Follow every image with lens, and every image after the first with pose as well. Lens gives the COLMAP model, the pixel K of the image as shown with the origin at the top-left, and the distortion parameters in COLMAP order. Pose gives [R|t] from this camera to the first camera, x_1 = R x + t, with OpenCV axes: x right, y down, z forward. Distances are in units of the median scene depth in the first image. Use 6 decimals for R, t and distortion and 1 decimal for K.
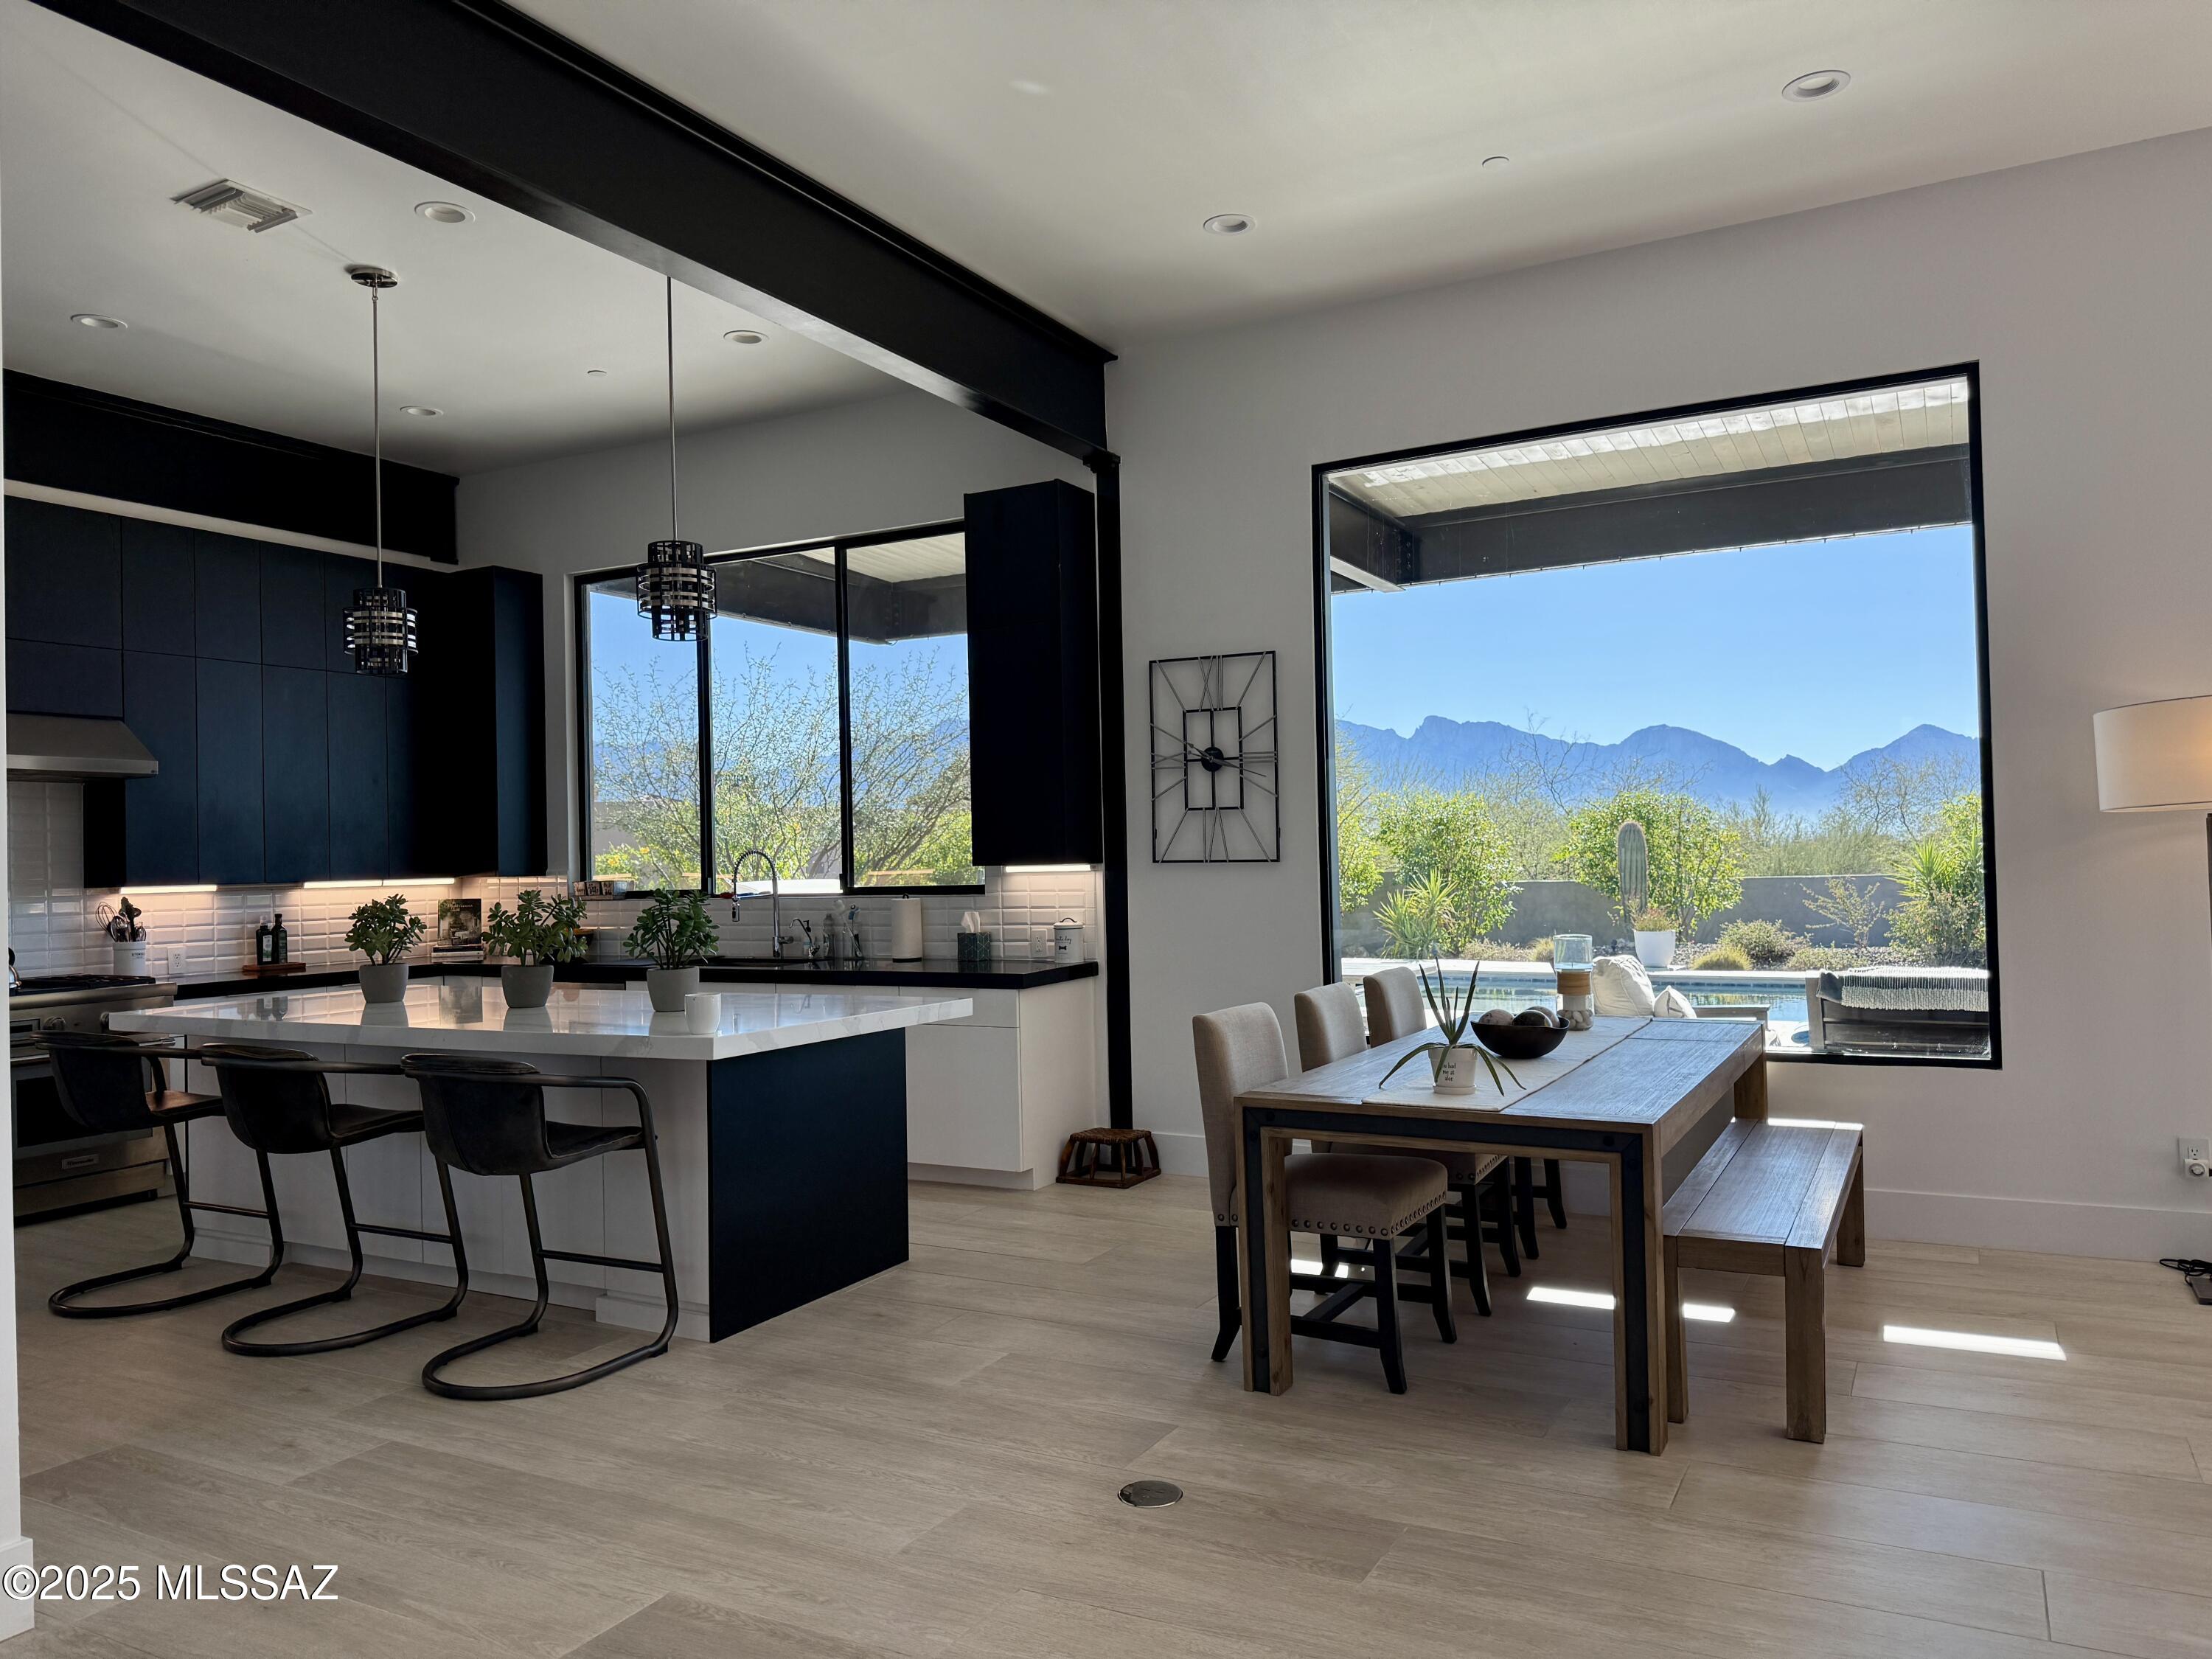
lens RADIAL K [[1544.2, 0, 1106.2], [0, 1544.2, 838.4], [0, 0, 1]] dist [0.114769, -0.174040]
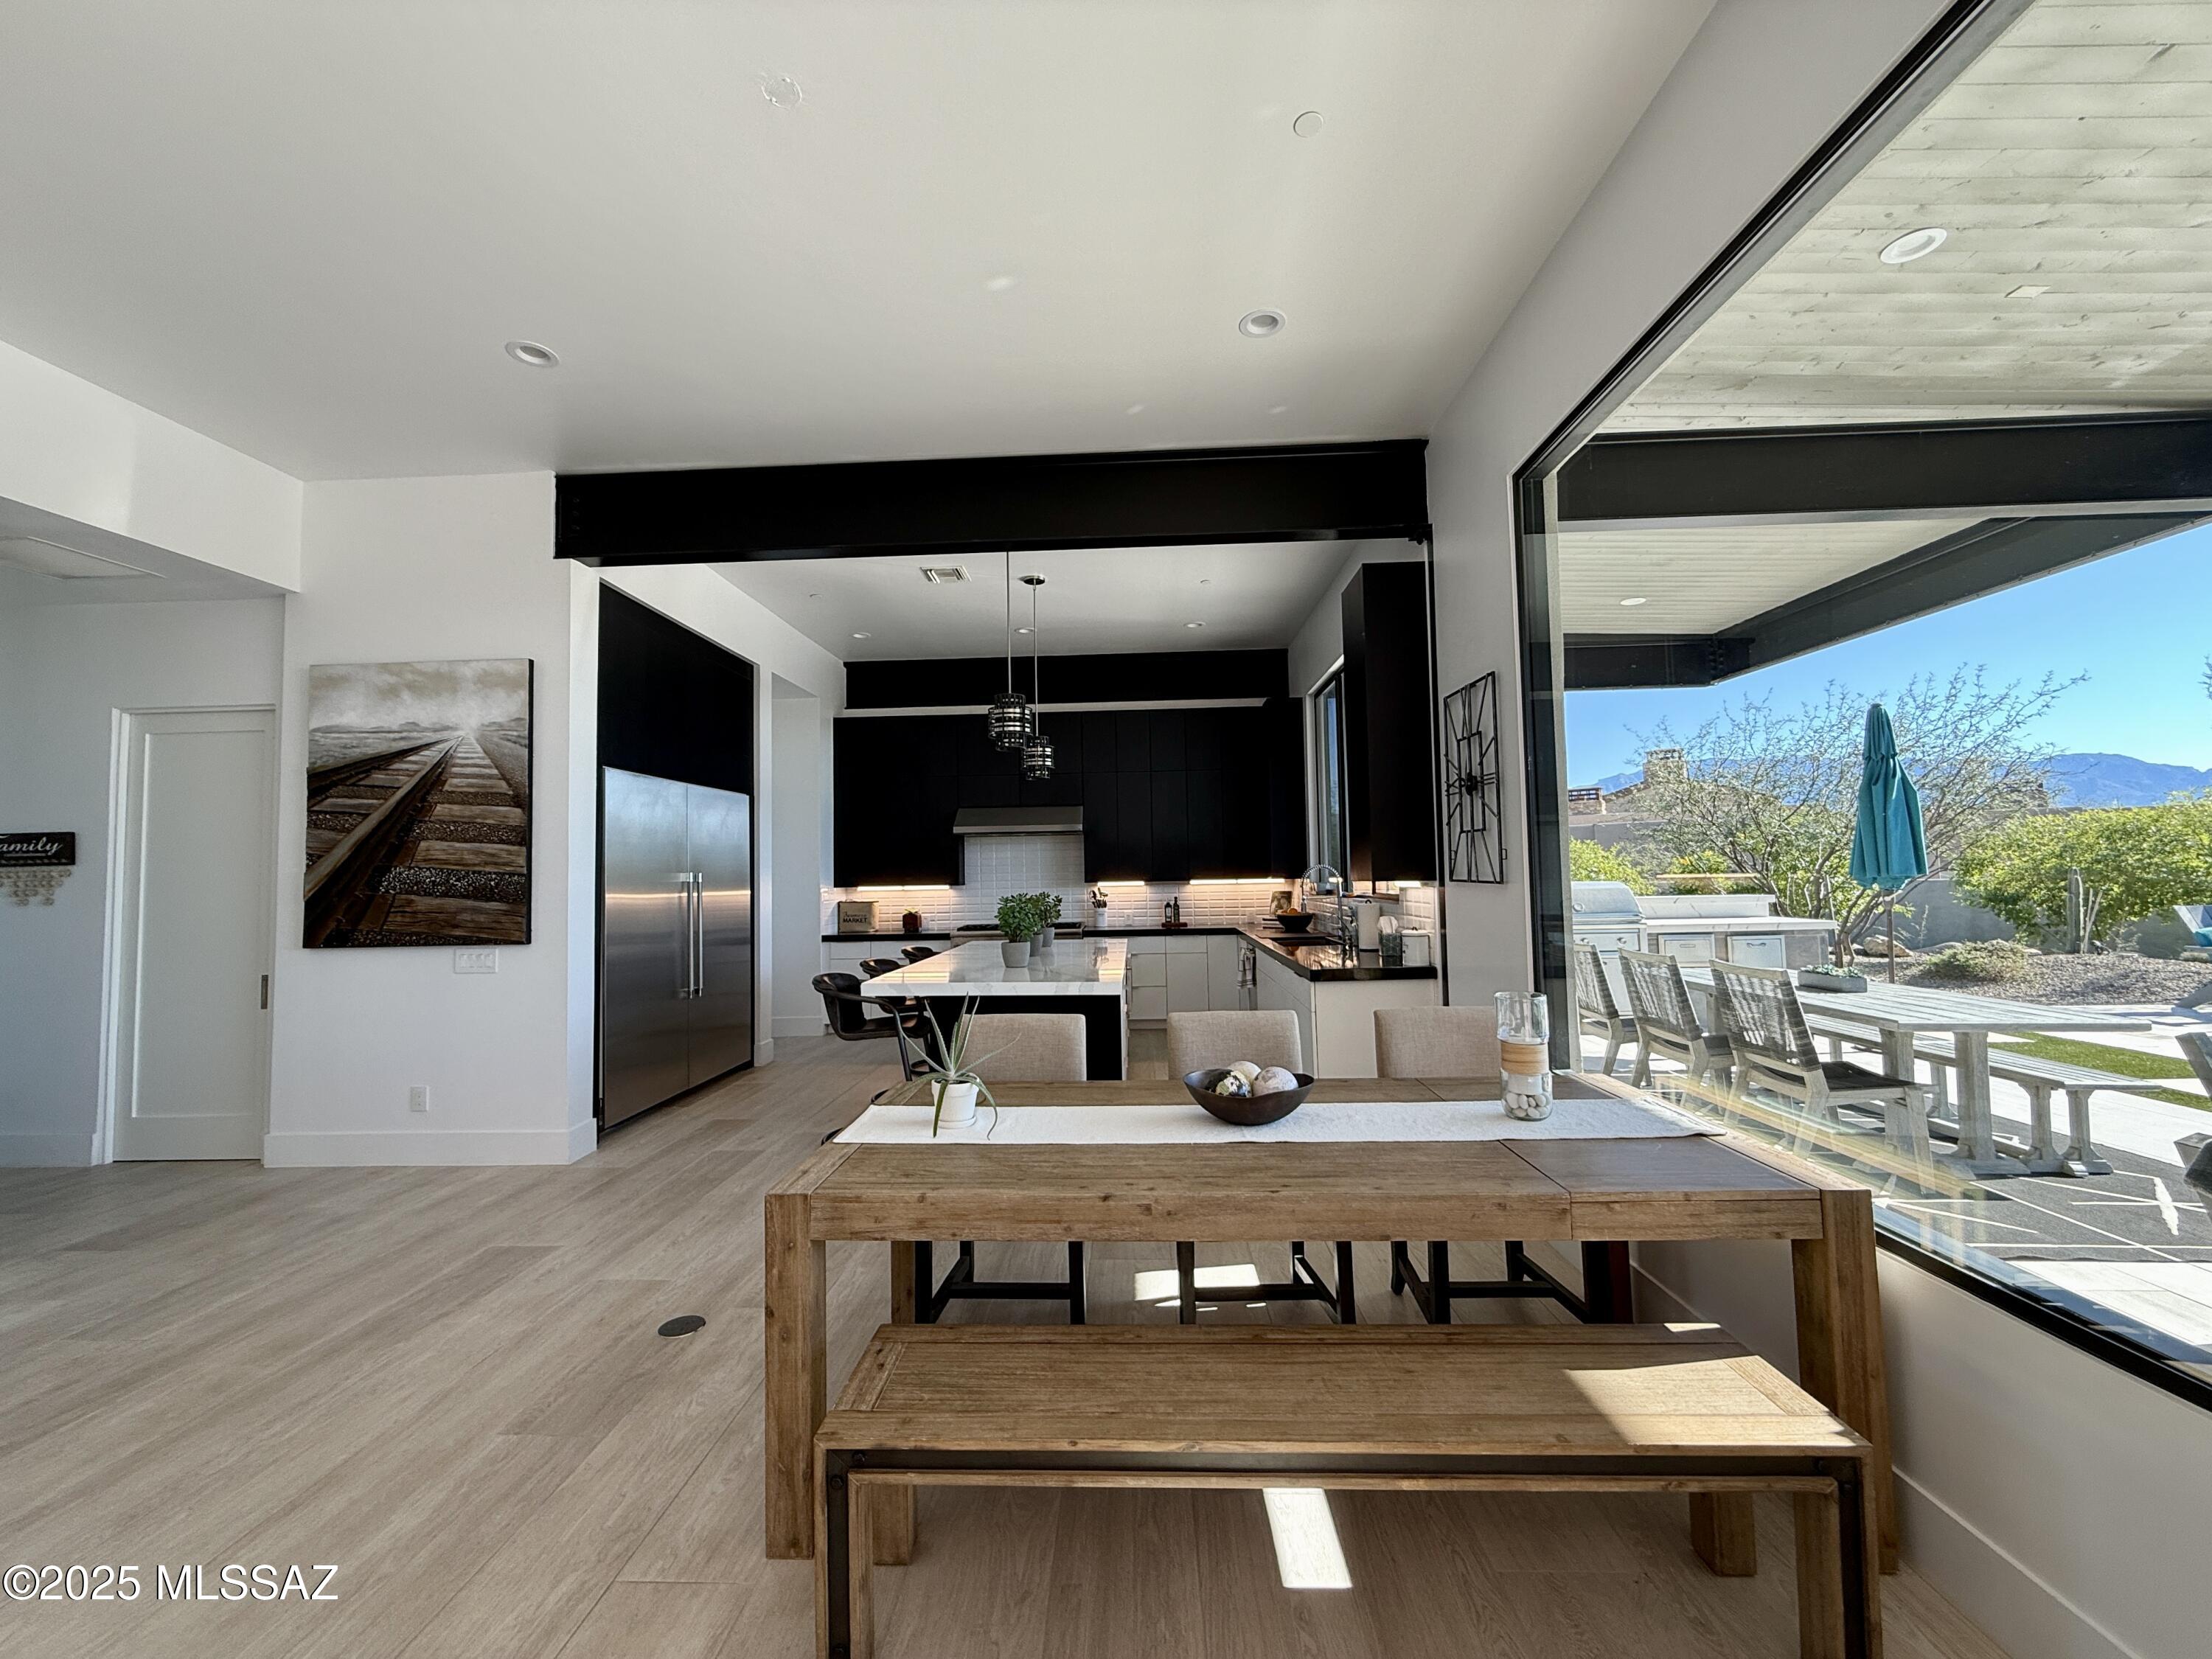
lens RADIAL K [[878.6, 0, 1100.9], [0, 878.6, 833.8], [0, 0, 1]] dist [0.001907, -0.000246]
pose [[0.441341, -0.029920, -0.896840, 0.482555], [0.020881, 0.999516, -0.023069, -0.008548], [0.897096, -0.008545, 0.441752, 0.500806]]
